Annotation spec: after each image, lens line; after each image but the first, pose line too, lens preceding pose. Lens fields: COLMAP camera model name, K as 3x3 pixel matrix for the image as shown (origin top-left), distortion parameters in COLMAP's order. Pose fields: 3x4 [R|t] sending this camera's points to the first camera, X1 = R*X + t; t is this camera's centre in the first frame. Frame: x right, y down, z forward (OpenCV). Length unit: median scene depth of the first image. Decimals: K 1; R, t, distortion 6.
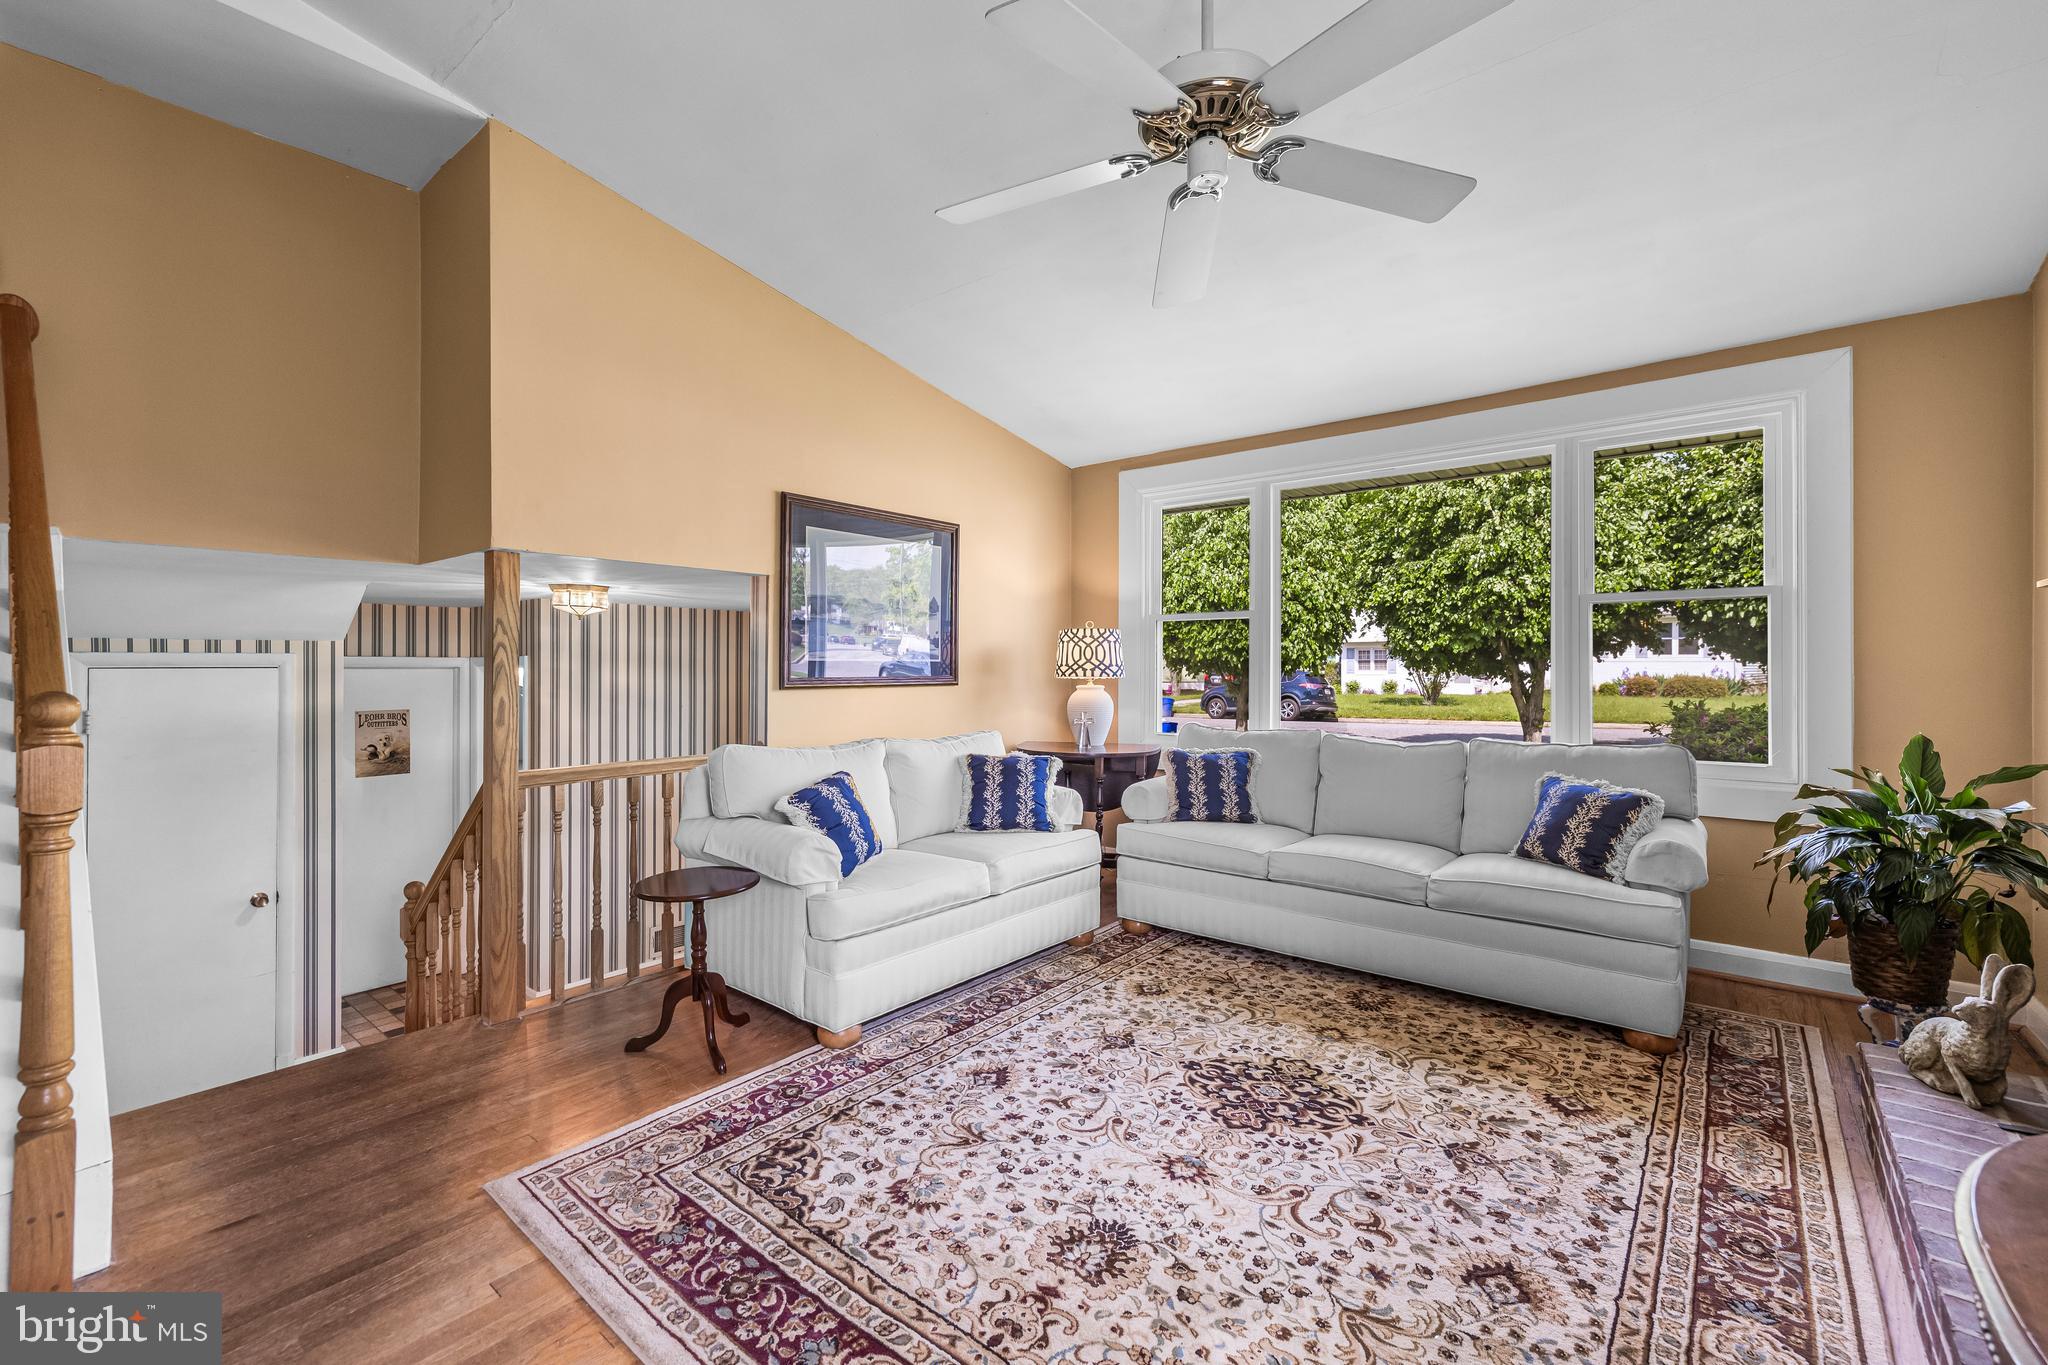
lens RADIAL K [[862.6, 0, 1032.7], [0, 862.6, 666.0], [0, 0, 1]] dist [-0.000601, -0.000106]
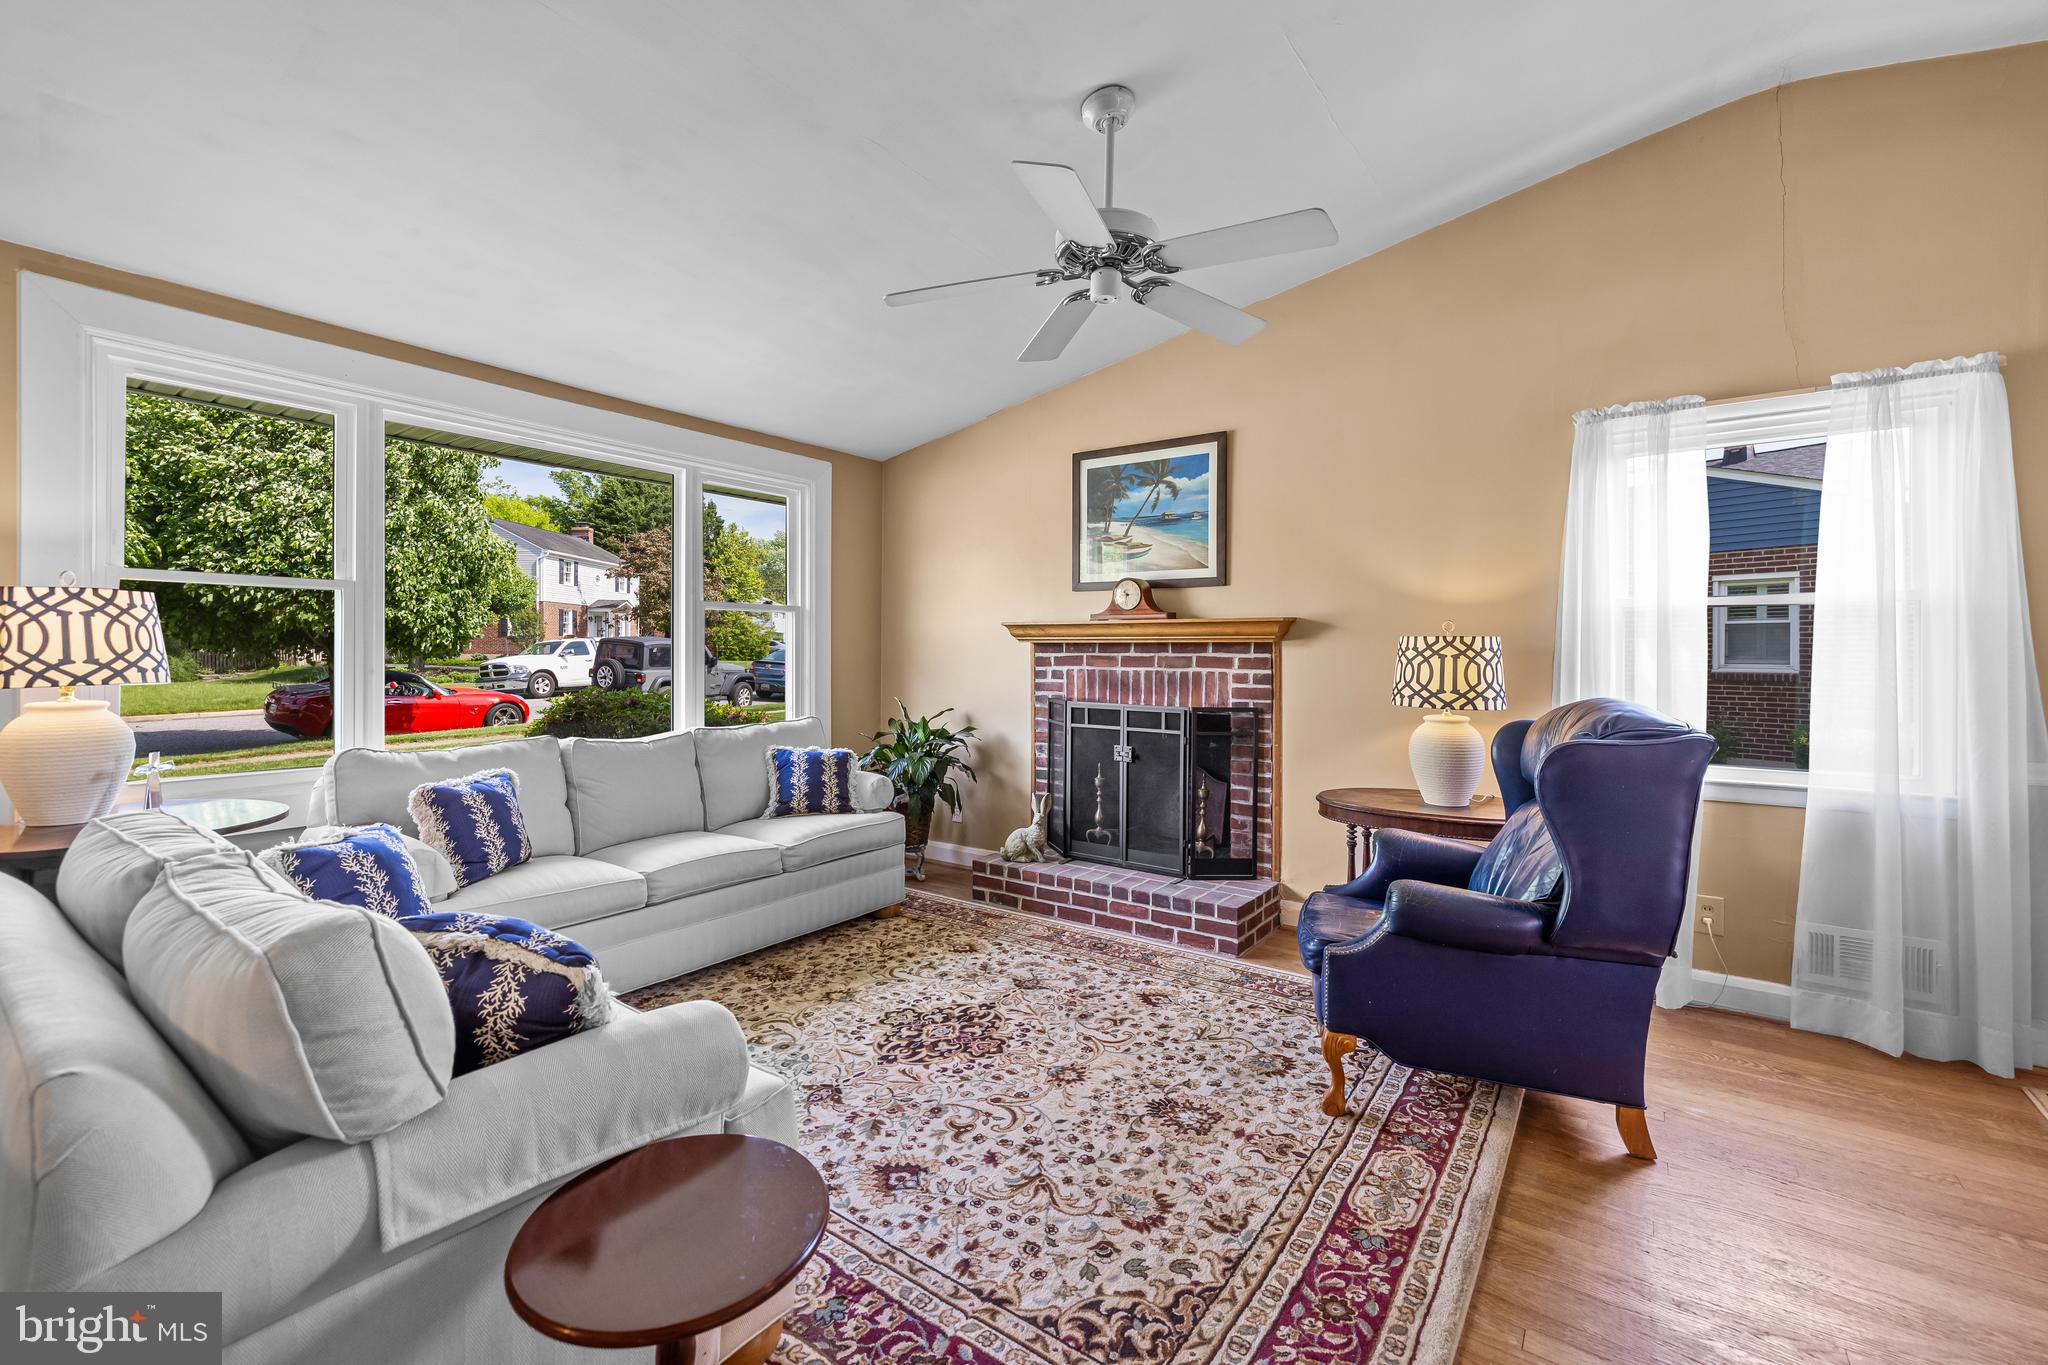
lens RADIAL K [[862.6, 0, 998.3], [0, 862.6, 654.7], [0, 0, 1]] dist [-0.000601, -0.000106]
pose [[-0.040009, -0.000566, 0.999199, -0.817091], [-0.005488, 0.999985, 0.000346, -0.014184], [-0.999184, -0.005469, -0.040012, 0.892677]]
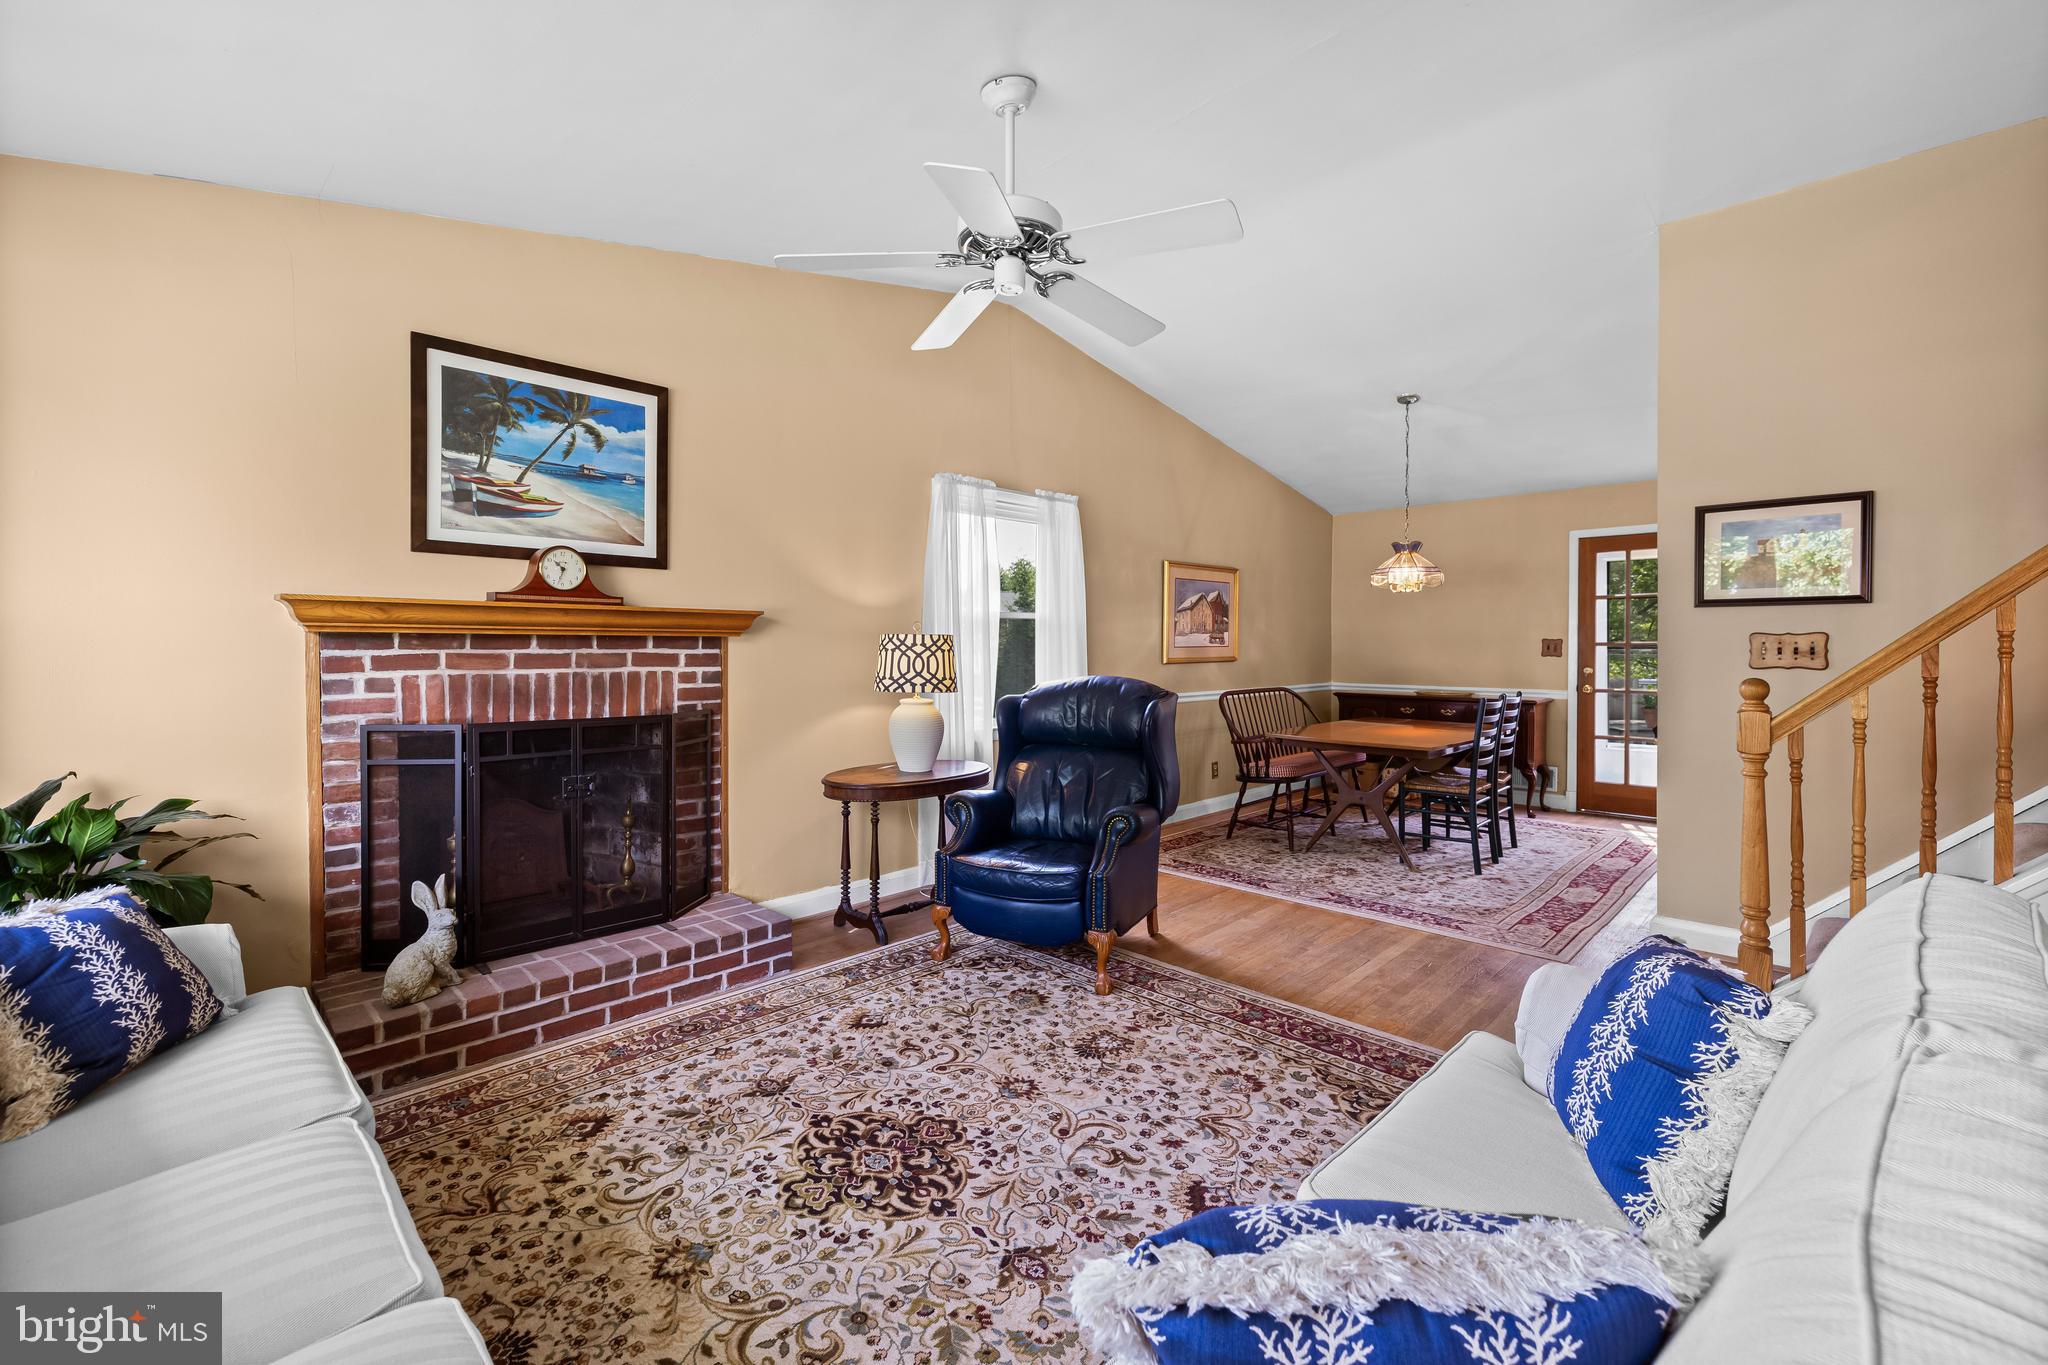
lens RADIAL K [[862.6, 0, 1024.8], [0, 862.6, 658.6], [0, 0, 1]] dist [-0.000601, -0.000106]
pose [[-0.995087, 0.000604, 0.099000, 0.038885], [0.001672, 0.999941, 0.010706, -0.016782], [-0.098988, 0.010819, -0.995030, 1.688065]]
